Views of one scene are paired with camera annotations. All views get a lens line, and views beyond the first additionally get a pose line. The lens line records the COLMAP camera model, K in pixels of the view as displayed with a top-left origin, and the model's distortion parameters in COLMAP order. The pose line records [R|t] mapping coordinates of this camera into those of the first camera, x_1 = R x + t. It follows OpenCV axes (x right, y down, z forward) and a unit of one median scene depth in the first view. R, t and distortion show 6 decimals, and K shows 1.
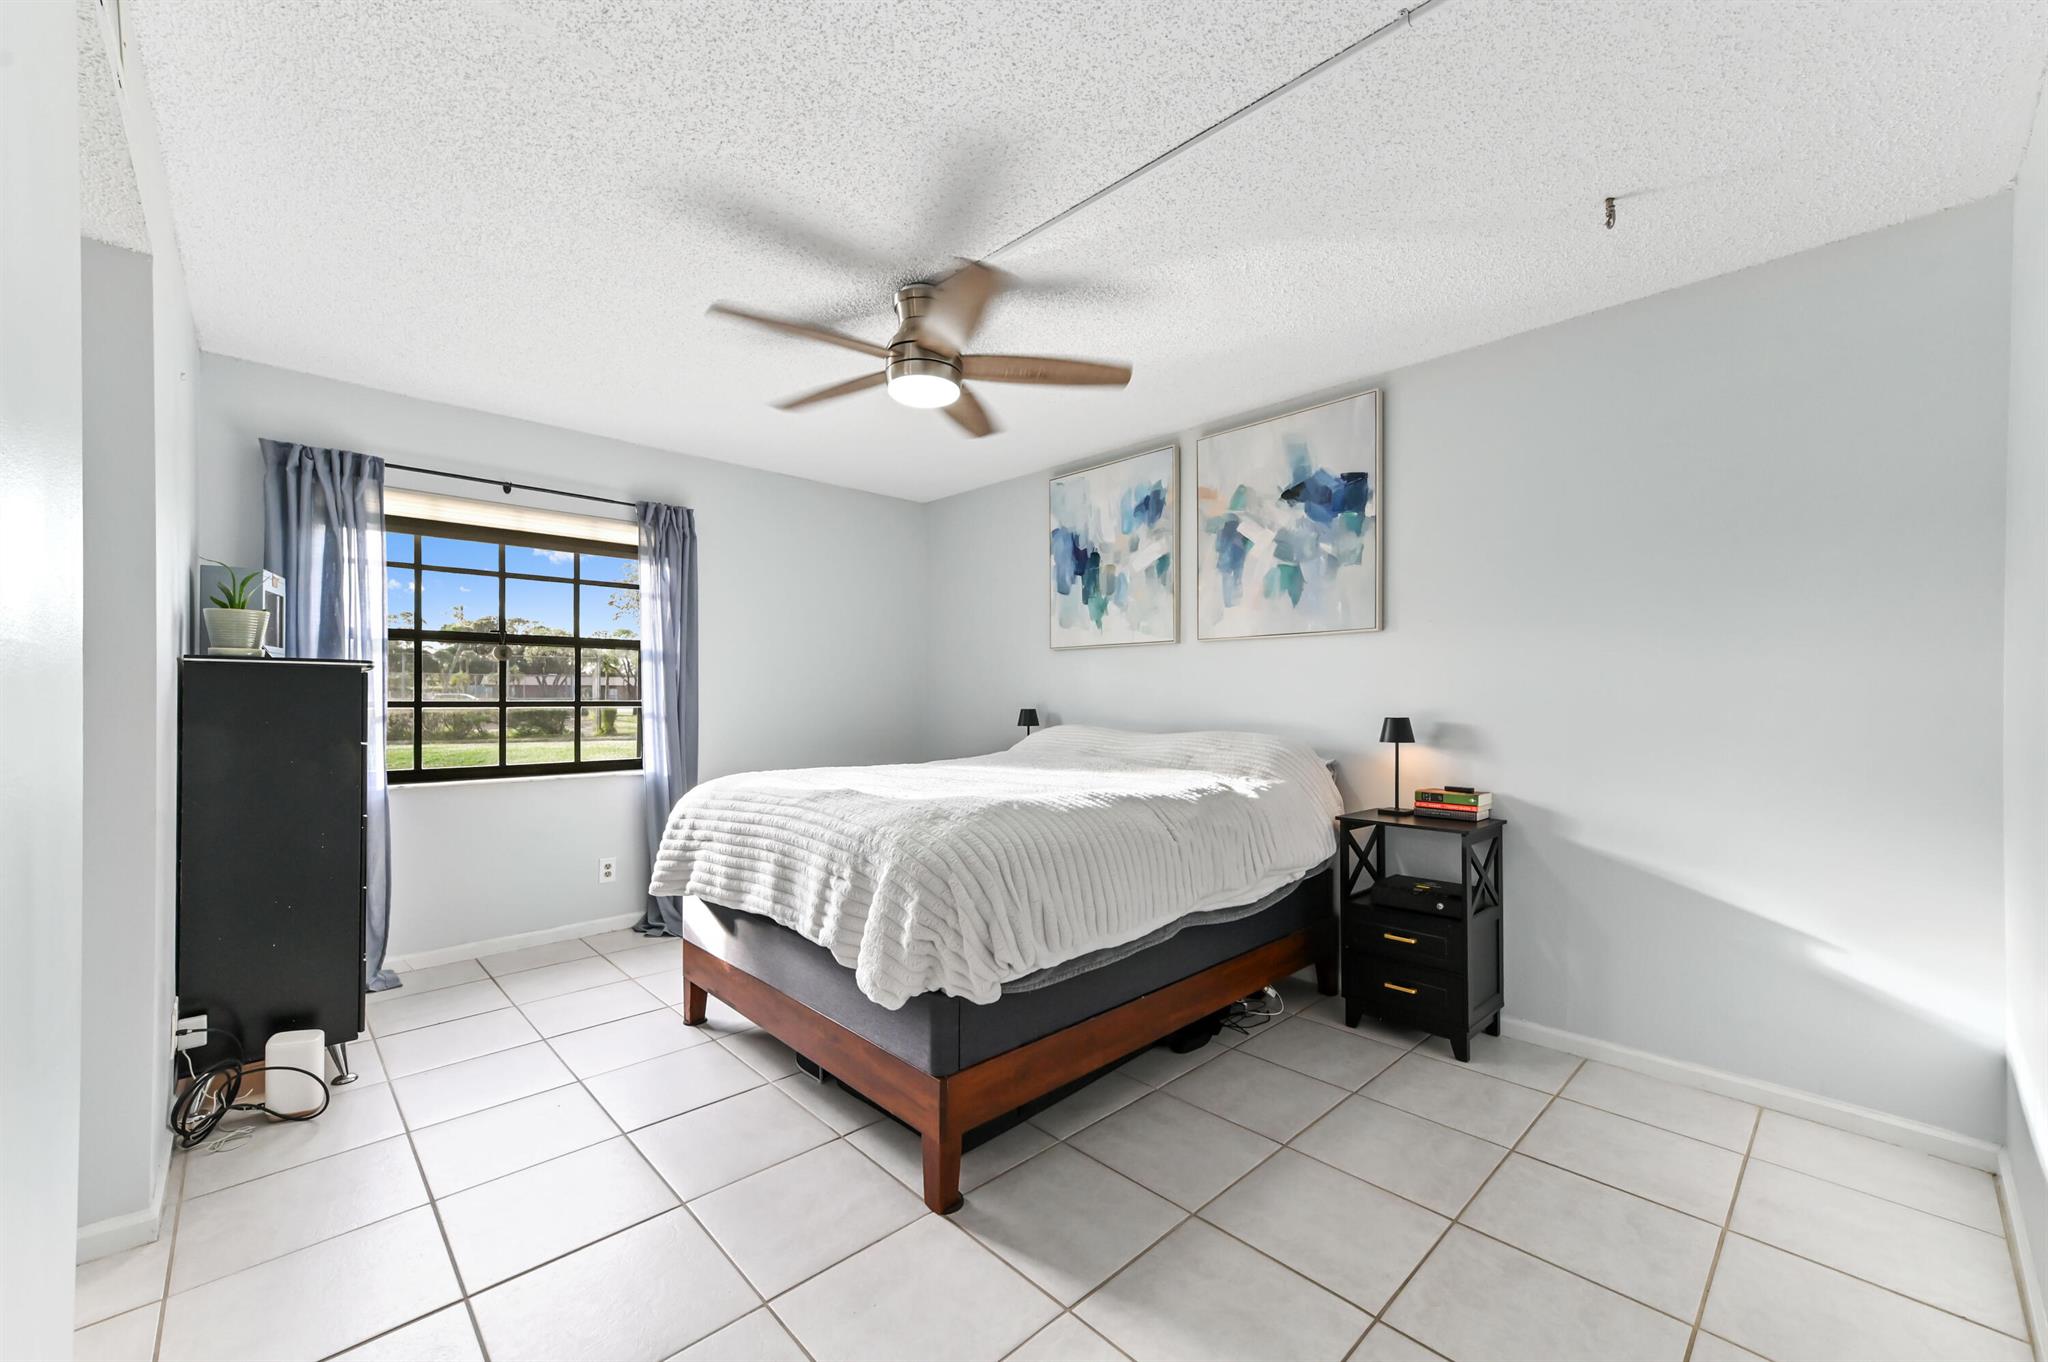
lens RADIAL K [[814.6, 0, 1012.3], [0, 814.6, 692.4], [0, 0, 1]] dist [0.020514, -0.001044]
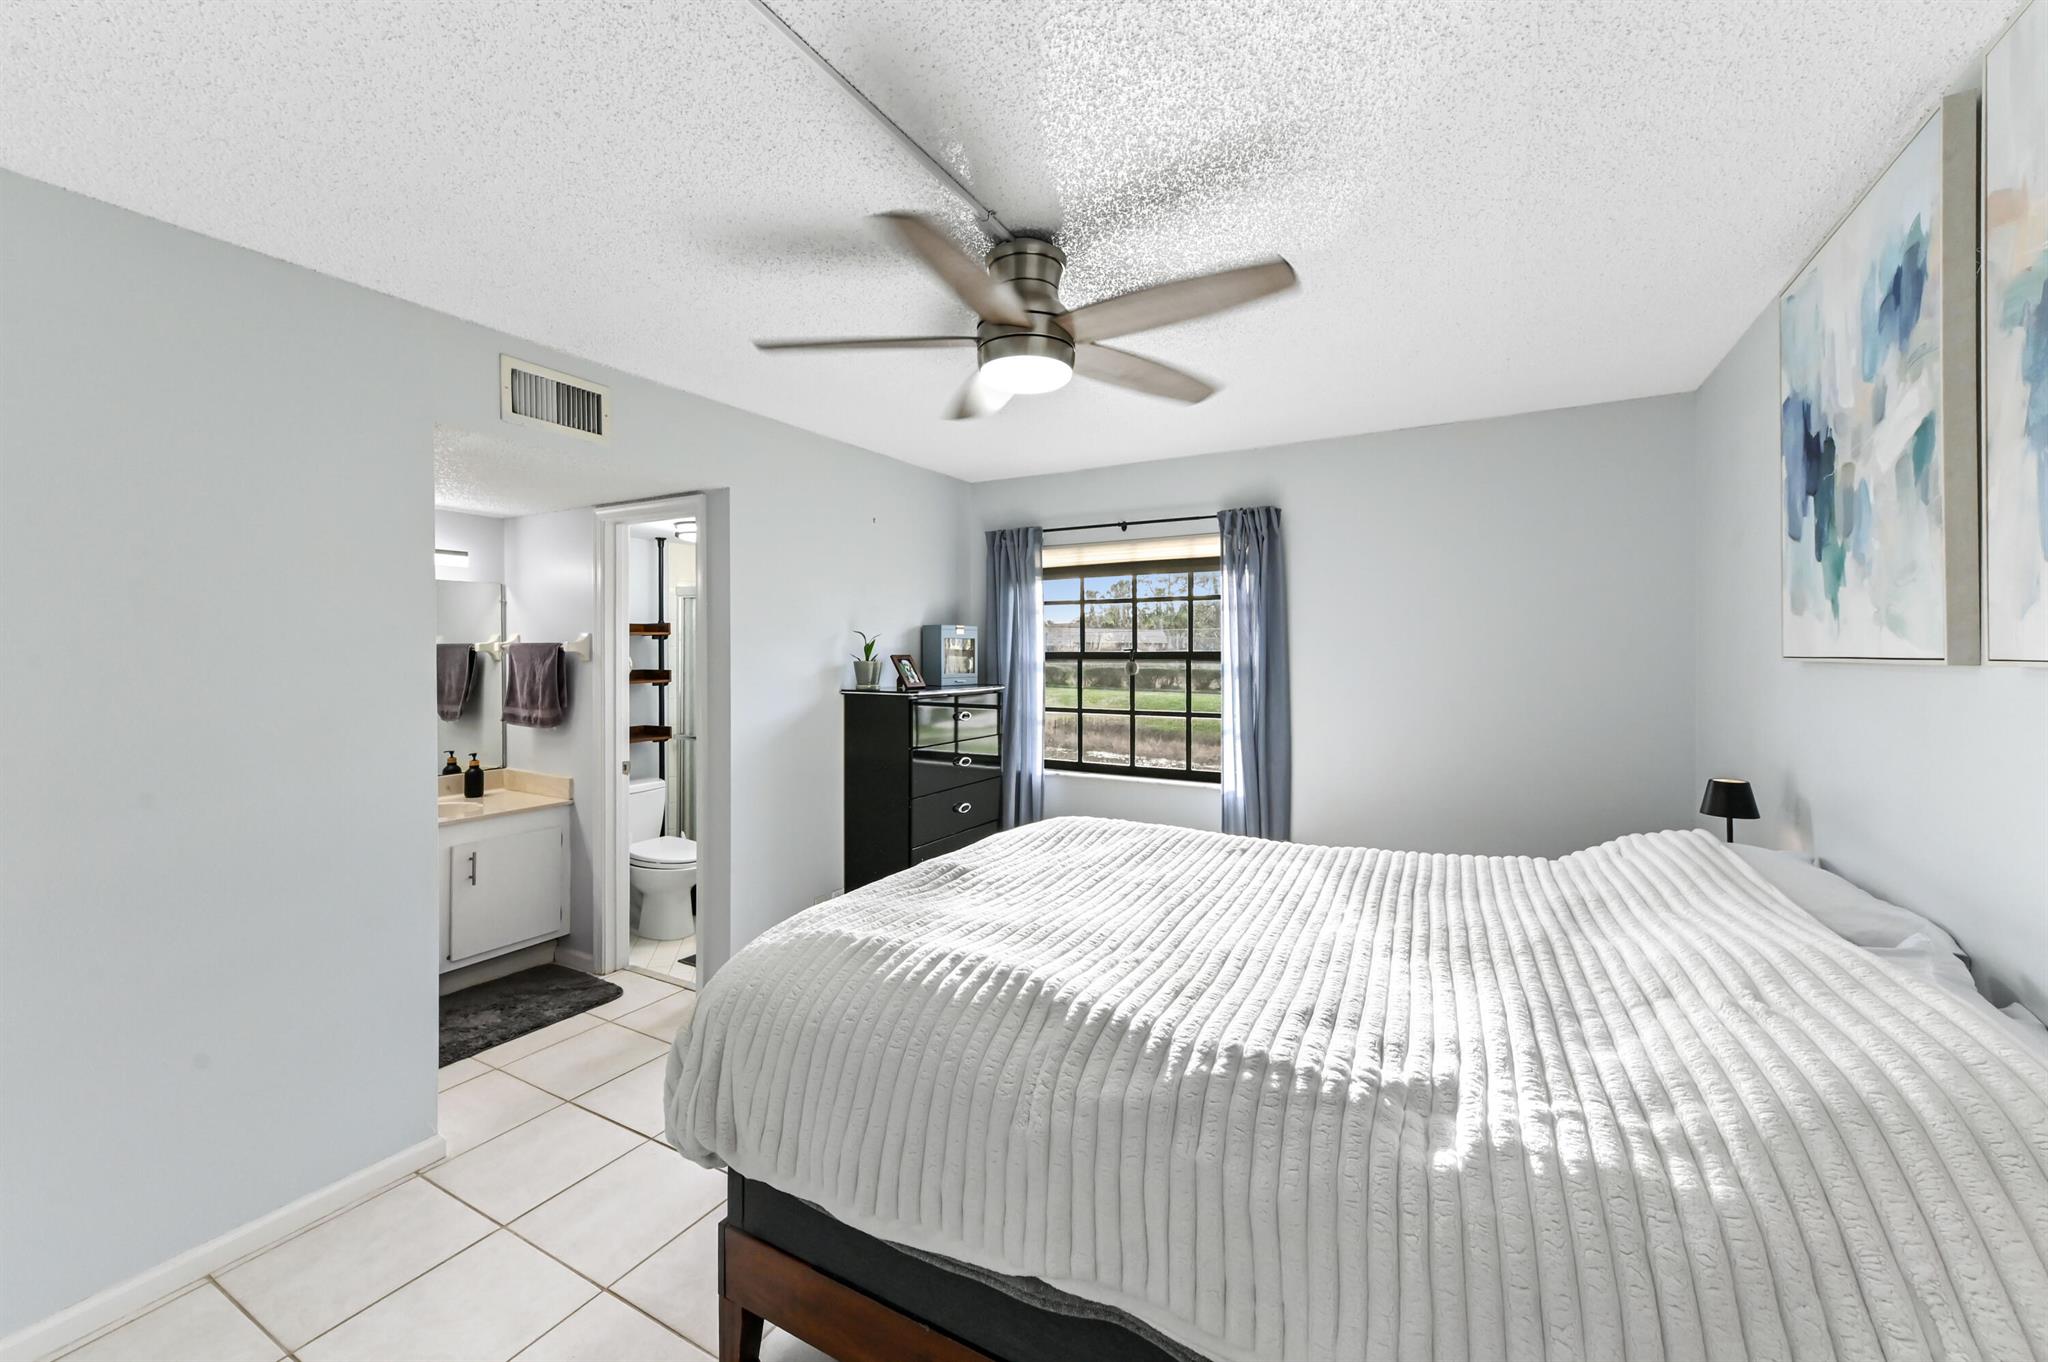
lens RADIAL K [[814.6, 0, 1014.3], [0, 814.6, 664.5], [0, 0, 1]] dist [0.020514, -0.001044]
pose [[0.289996, 0.008113, -0.956994, 0.407458], [0.003852, 0.999946, 0.009645, -0.061933], [0.957020, -0.006484, 0.289949, 0.485608]]
